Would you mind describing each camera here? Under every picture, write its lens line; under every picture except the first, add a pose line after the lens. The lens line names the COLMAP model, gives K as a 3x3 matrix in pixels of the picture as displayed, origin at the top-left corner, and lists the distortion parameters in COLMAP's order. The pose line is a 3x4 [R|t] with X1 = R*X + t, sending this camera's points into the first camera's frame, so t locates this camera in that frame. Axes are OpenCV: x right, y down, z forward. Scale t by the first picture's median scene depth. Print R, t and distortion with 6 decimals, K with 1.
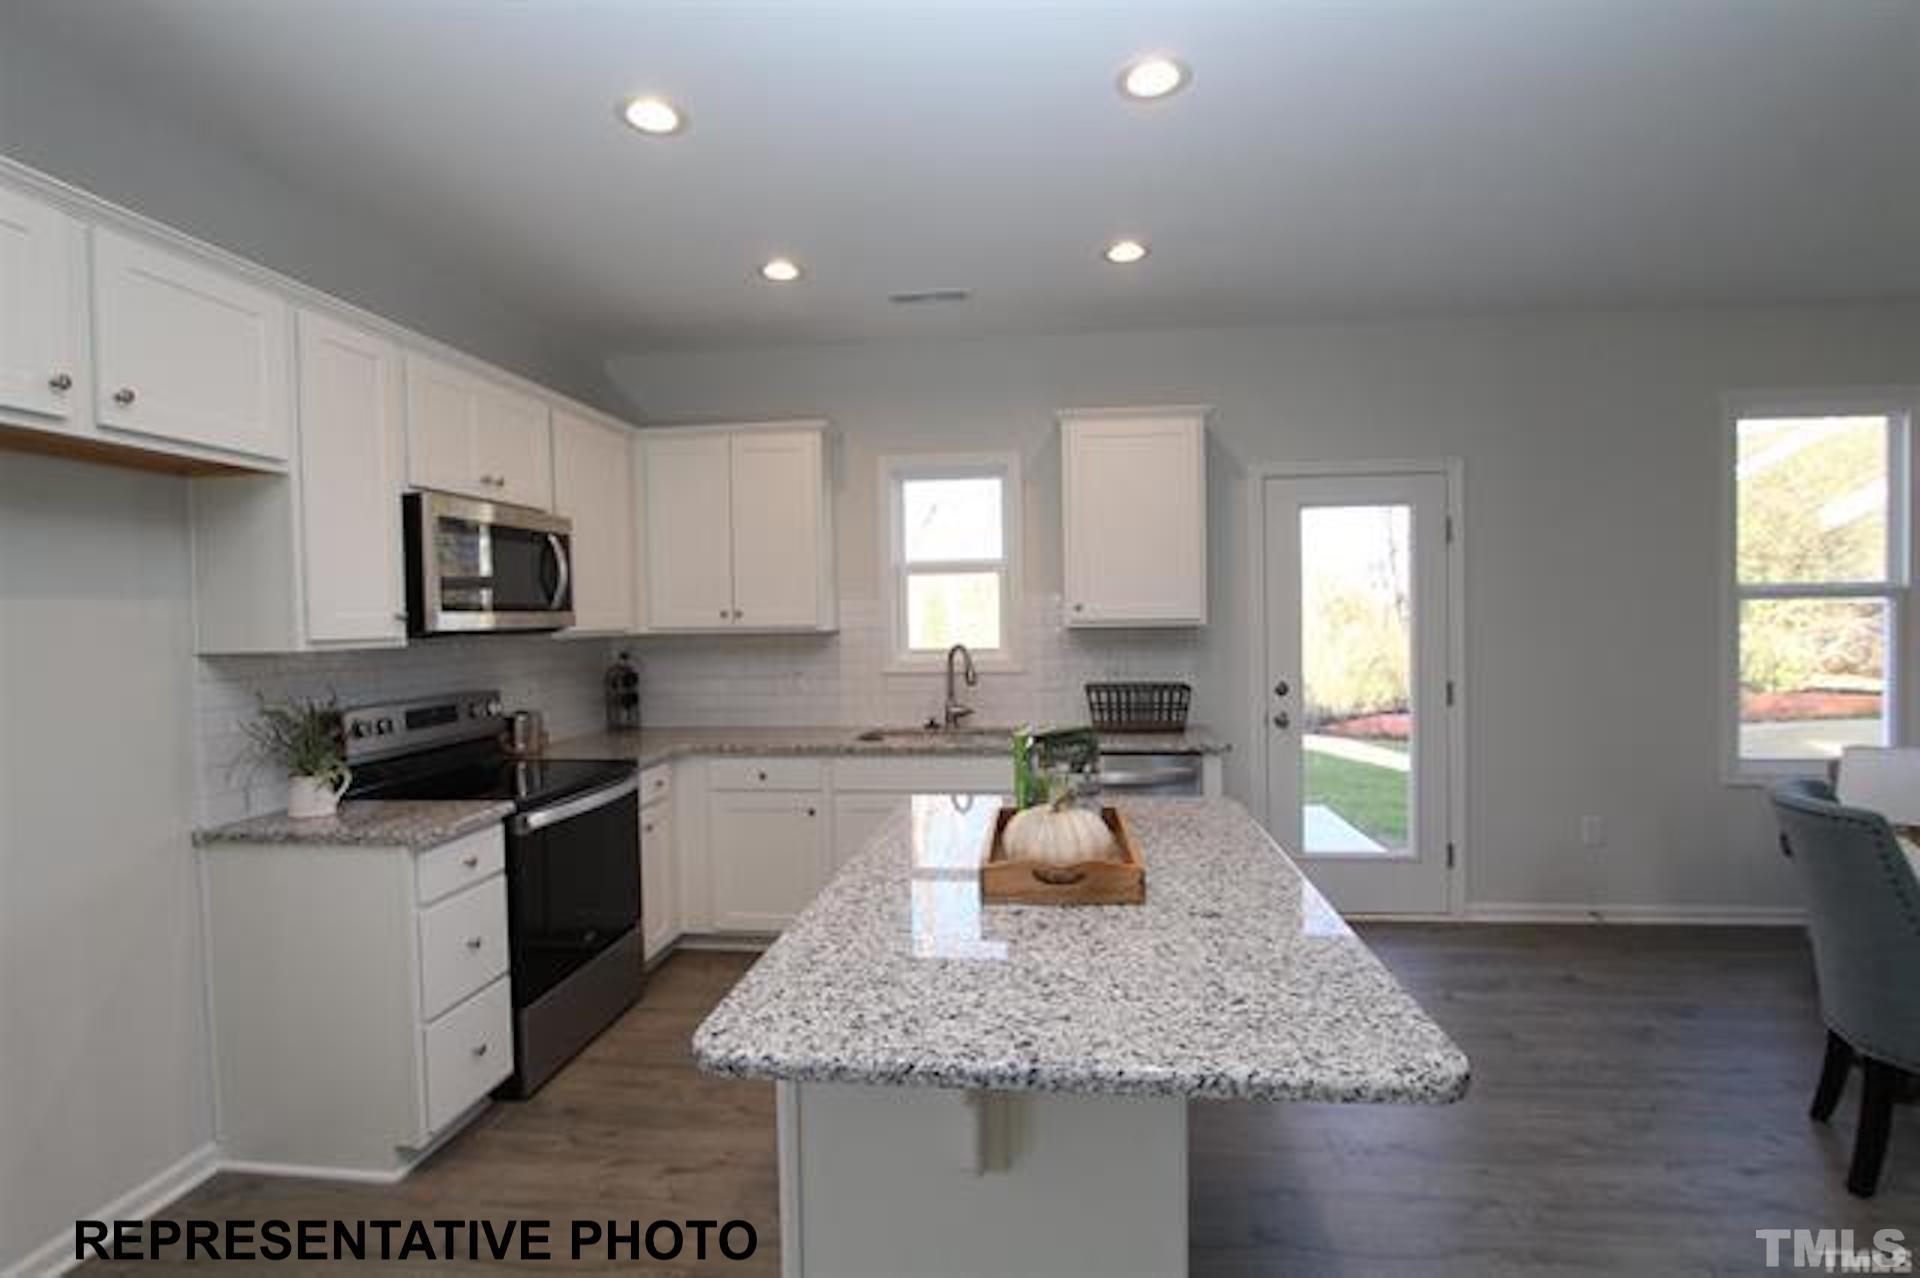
lens RADIAL K [[890.3, 0, 960.0], [0, 890.3, 639.0], [0, 0, 1]] dist [-0.012869, 0.000127]
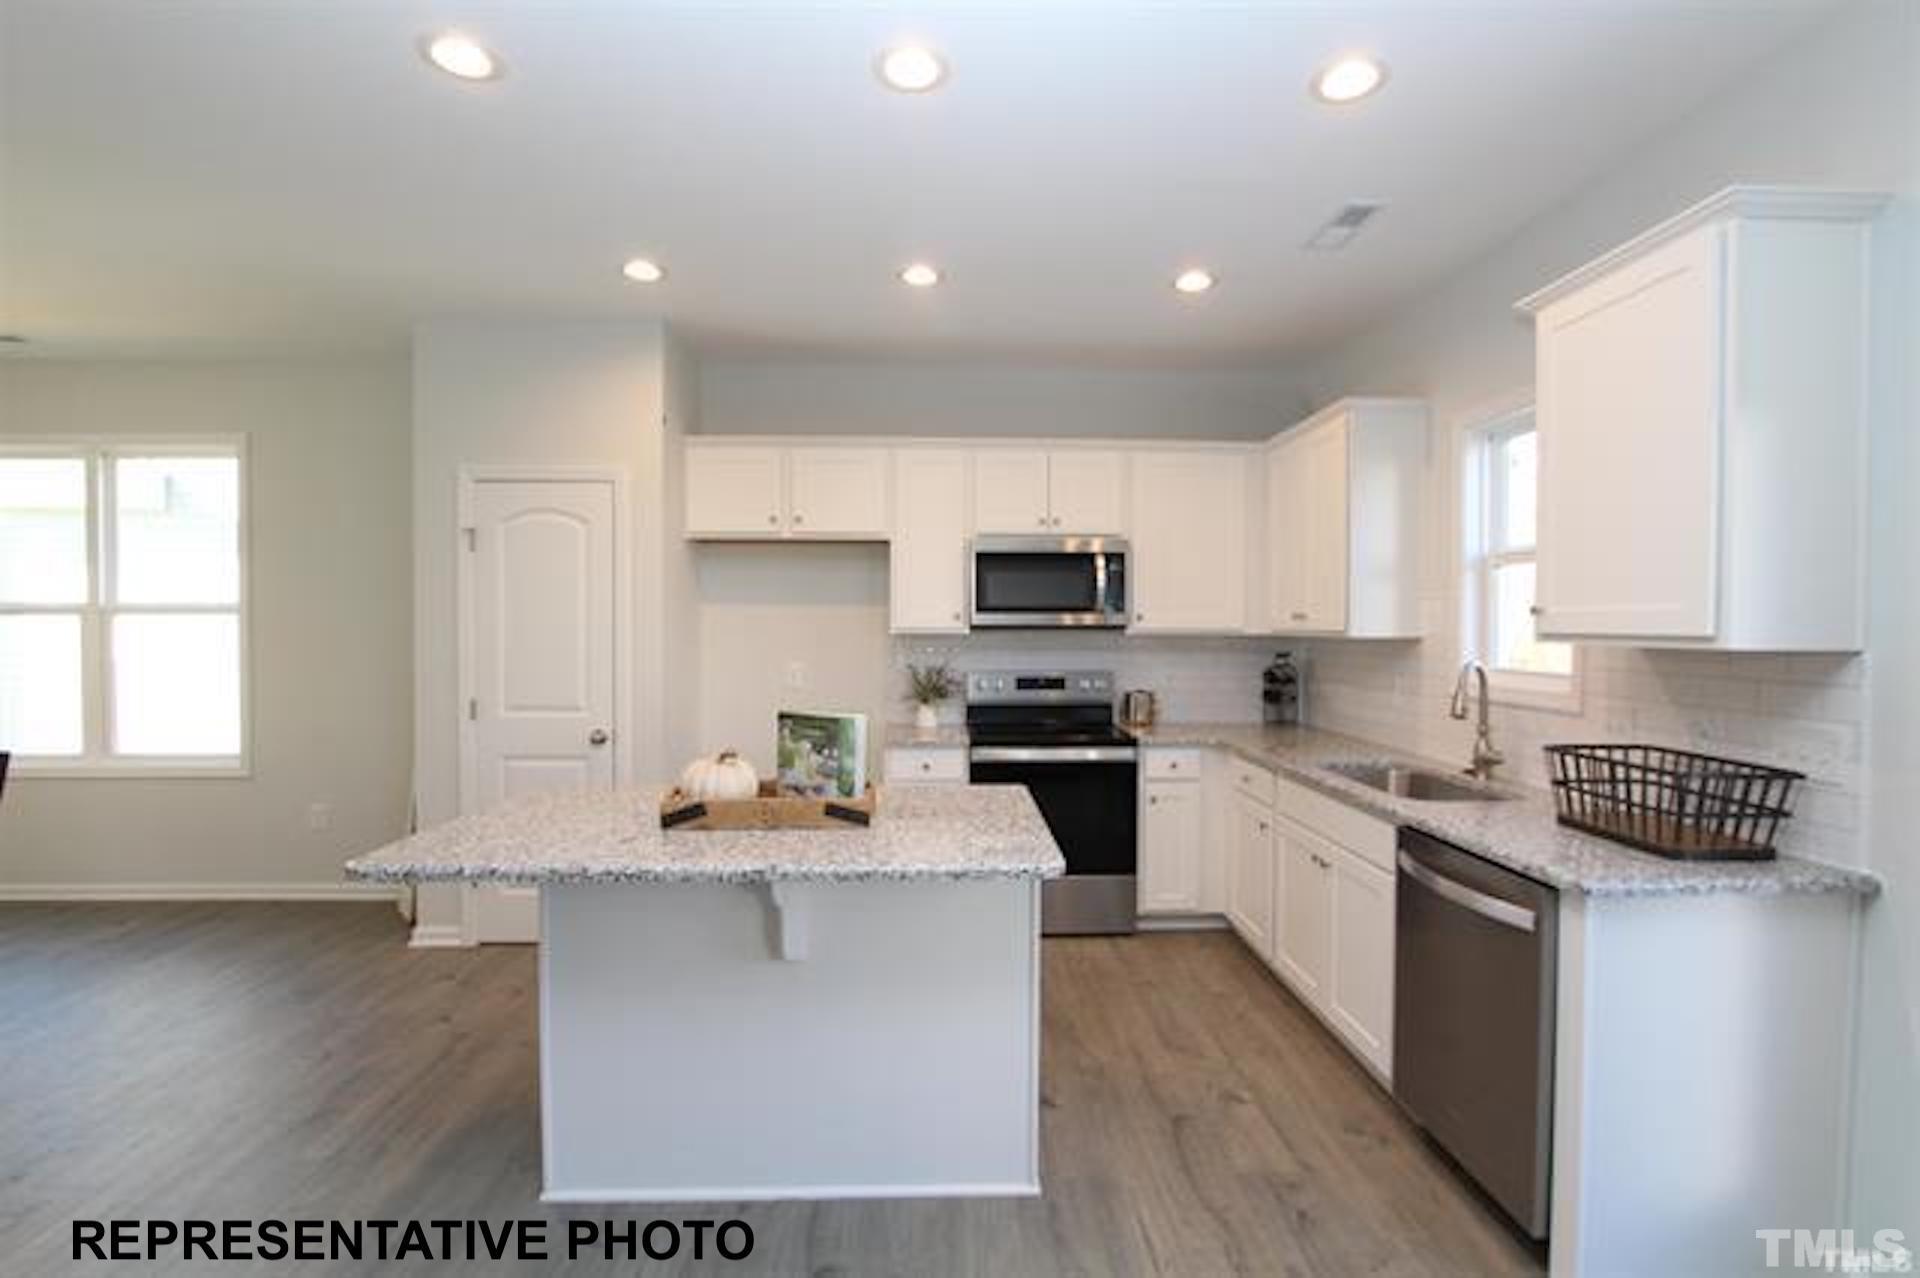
lens RADIAL K [[882.1, 0, 973.9], [0, 882.1, 637.5], [0, 0, 1]] dist [-0.015683, 0.000572]
pose [[0.161602, 0.033194, -0.986298, 0.725037], [-0.033004, 0.999057, 0.028216, -0.023694], [0.986304, 0.027992, 0.162545, 0.558164]]
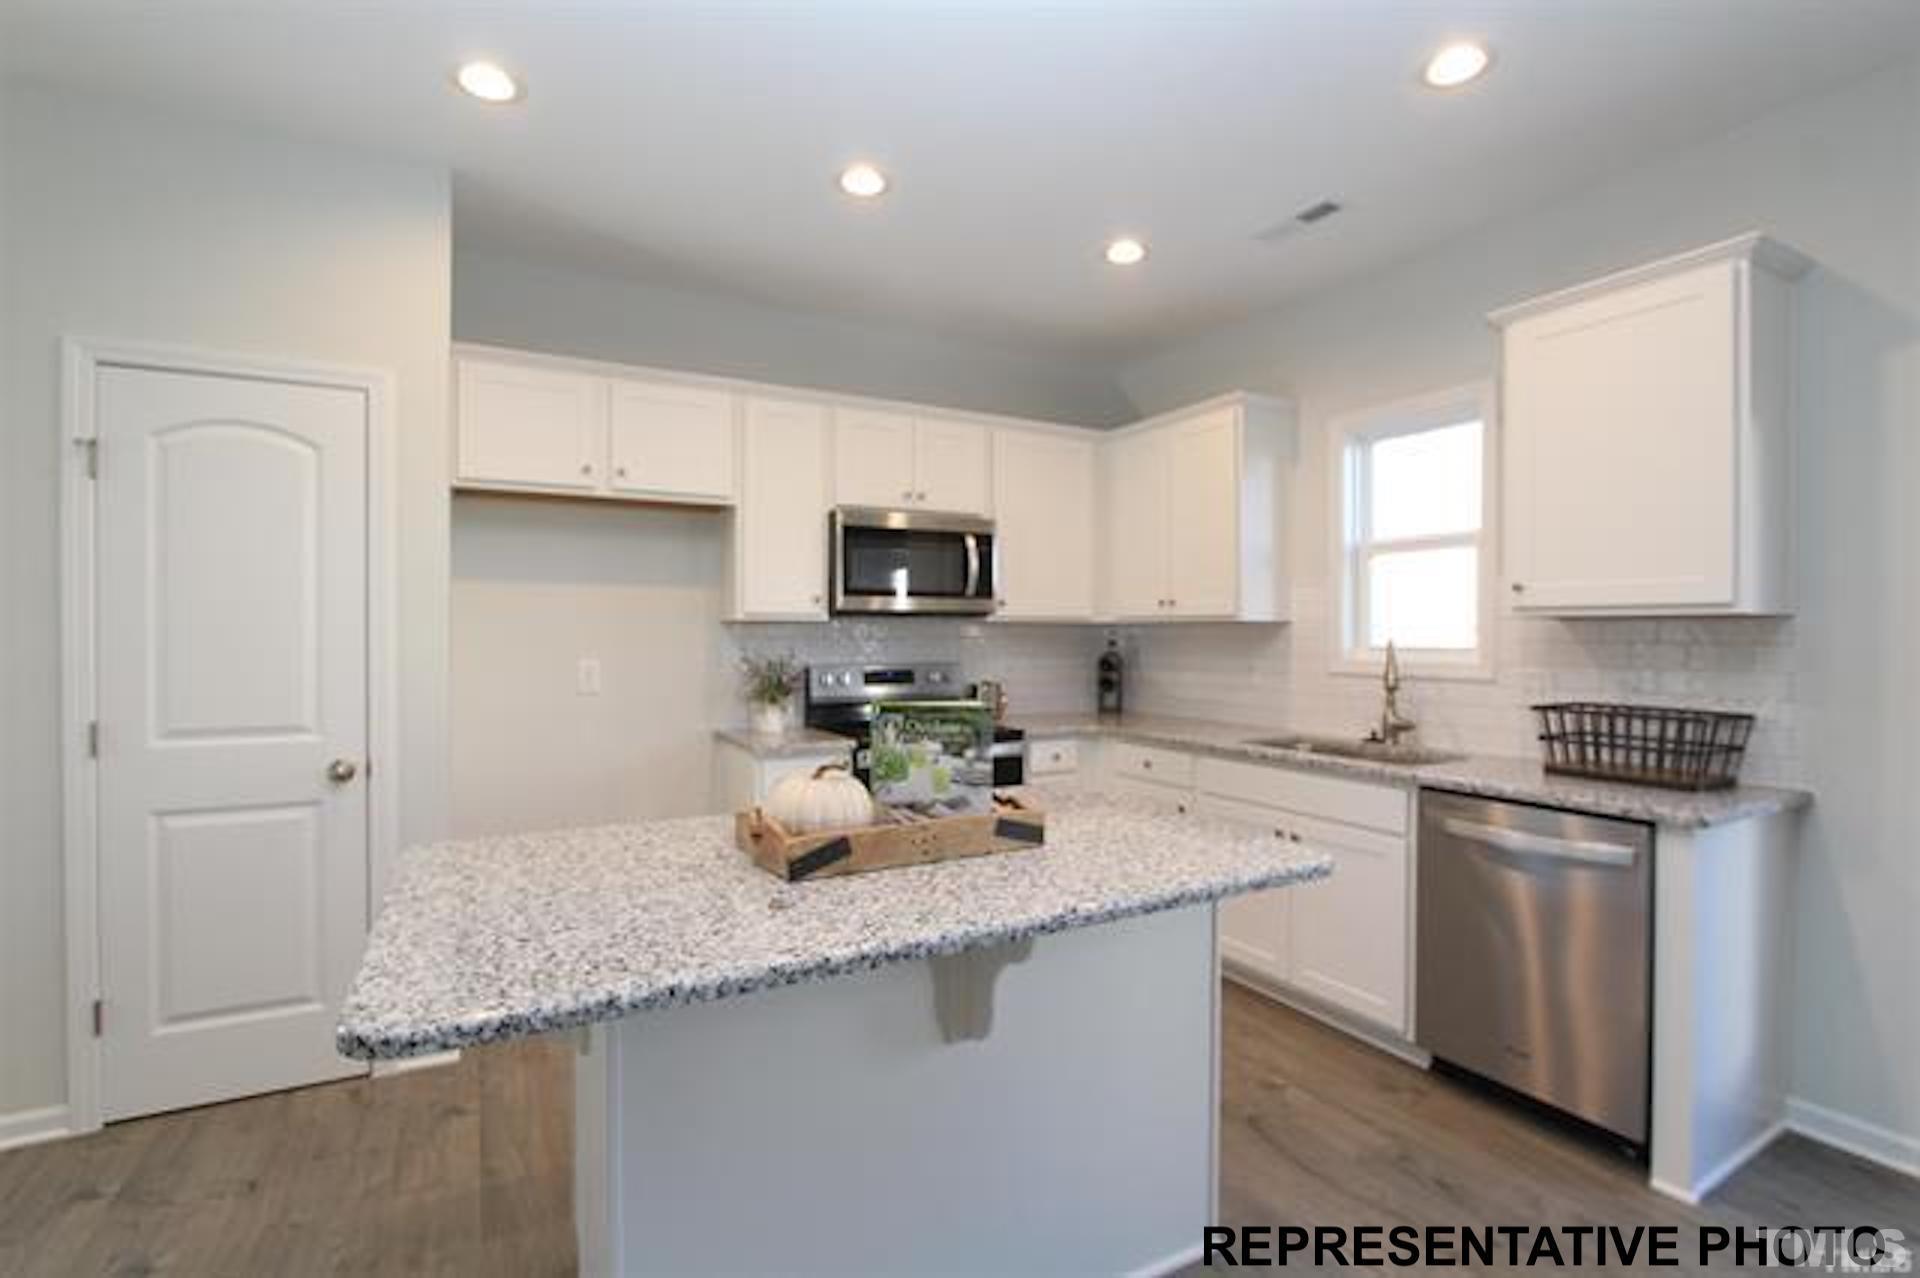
lens RADIAL K [[882.1, 0, 973.9], [0, 882.1, 637.5], [0, 0, 1]] dist [-0.015683, 0.000572]
pose [[0.591863, 0.023069, -0.805709, 0.469201], [-0.032795, 0.999452, 0.004525, 0.015344], [0.805371, 0.023745, 0.592295, 0.272204]]
